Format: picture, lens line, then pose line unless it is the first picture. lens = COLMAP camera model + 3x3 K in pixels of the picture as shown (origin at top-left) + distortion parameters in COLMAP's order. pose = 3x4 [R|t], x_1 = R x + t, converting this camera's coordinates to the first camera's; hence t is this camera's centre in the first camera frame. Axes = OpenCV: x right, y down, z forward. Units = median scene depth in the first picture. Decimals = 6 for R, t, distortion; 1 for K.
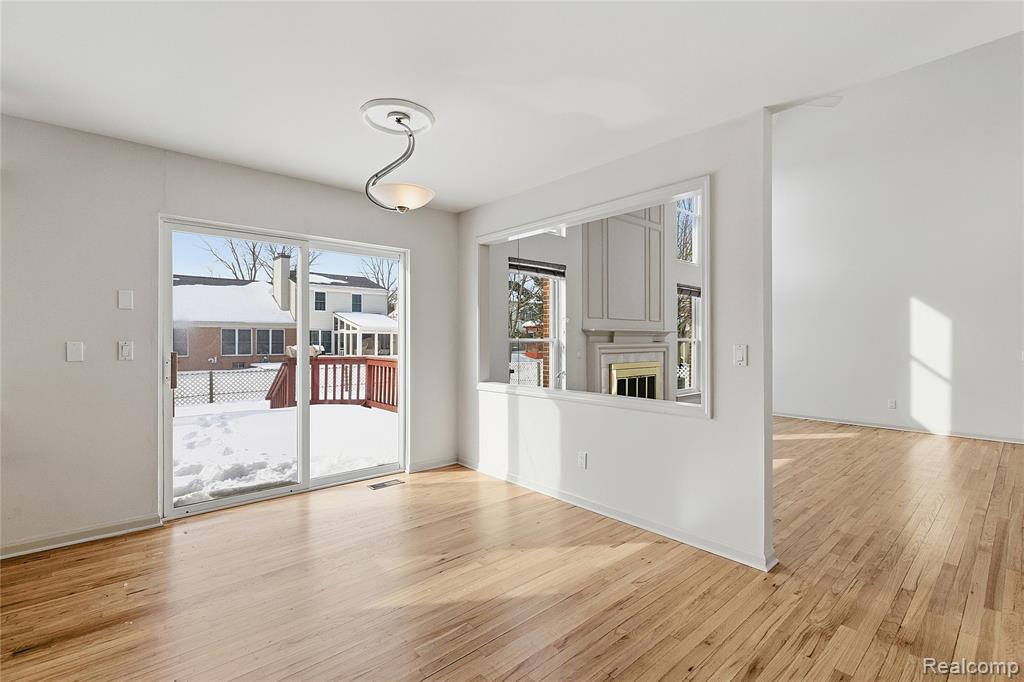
lens RADIAL K [[462.0, 0, 510.3], [0, 462.0, 344.3], [0, 0, 1]] dist [-0.000944, 0.000204]
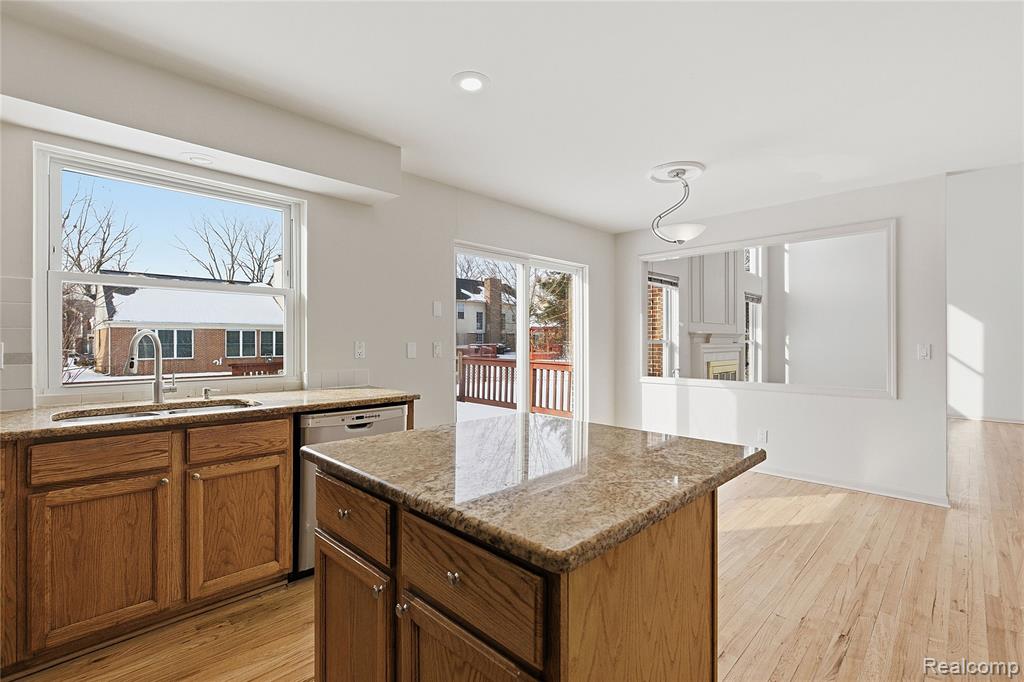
lens RADIAL K [[462.0, 0, 509.5], [0, 462.0, 344.8], [0, 0, 1]] dist [-0.000944, 0.000204]
pose [[0.998196, -0.001940, 0.060015, -0.373679], [0.002074, 0.999995, -0.002181, 0.001592], [-0.060011, 0.002302, 0.998195, -0.135111]]
